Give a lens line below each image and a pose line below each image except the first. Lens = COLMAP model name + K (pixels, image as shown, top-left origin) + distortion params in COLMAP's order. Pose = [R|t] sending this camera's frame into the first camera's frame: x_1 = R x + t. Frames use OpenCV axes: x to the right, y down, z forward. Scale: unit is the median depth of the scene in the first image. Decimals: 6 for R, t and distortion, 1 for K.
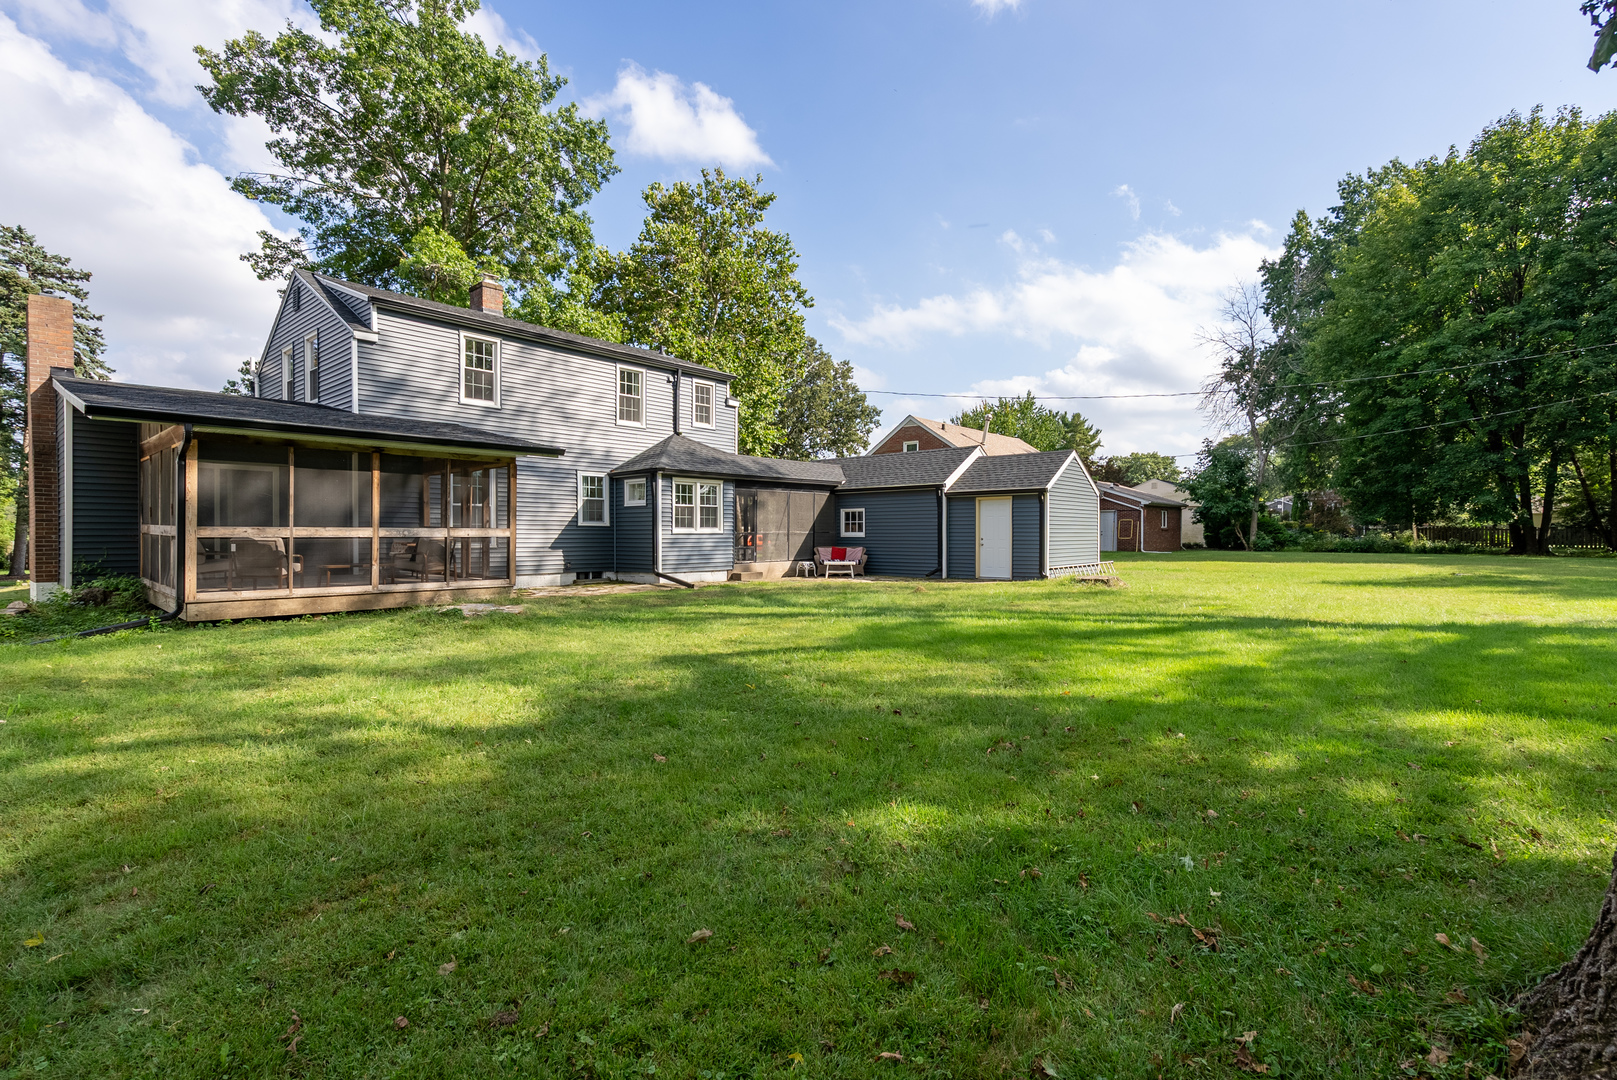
lens RADIAL K [[723.4, 0, 793.9], [0, 723.4, 528.4], [0, 0, 1]] dist [-0.013752, -0.000234]
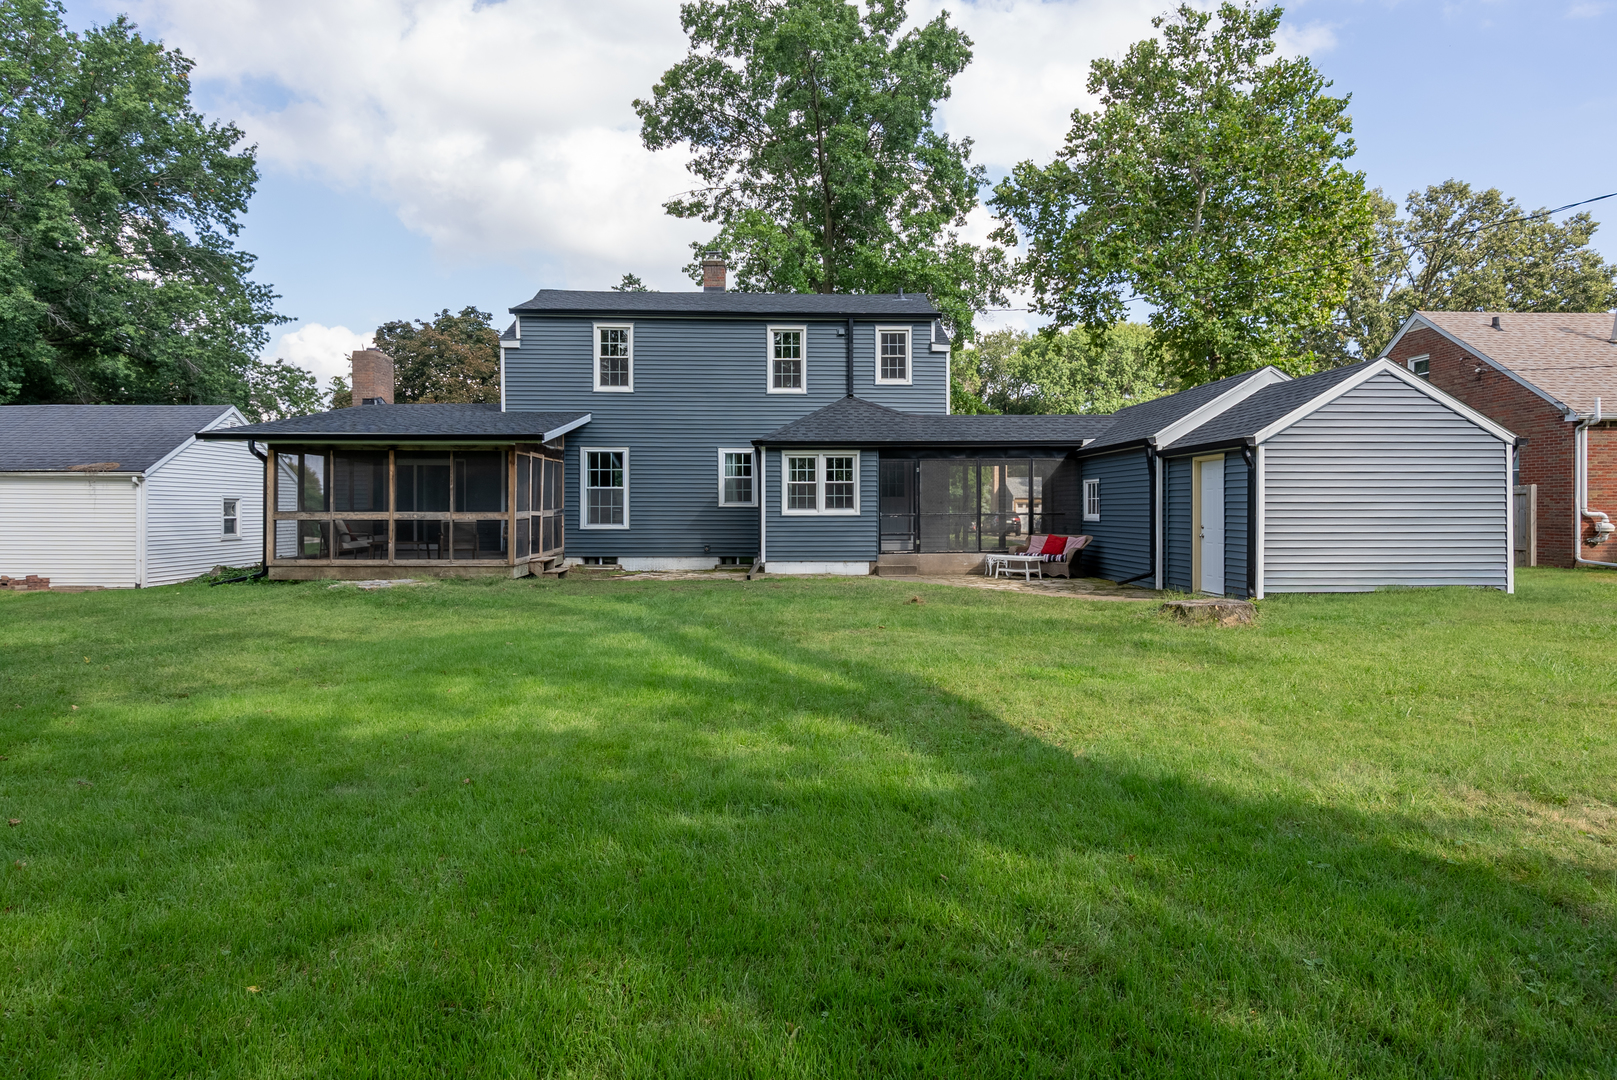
lens RADIAL K [[859.1, 0, 790.7], [0, 859.1, 506.0], [0, 0, 1]] dist [0.006822, 0.000671]
pose [[0.700169, -0.004200, -0.713965, 0.480225], [0.005751, 0.999983, -0.000242, -0.003592], [0.713954, -0.003936, 0.700181, 0.244065]]
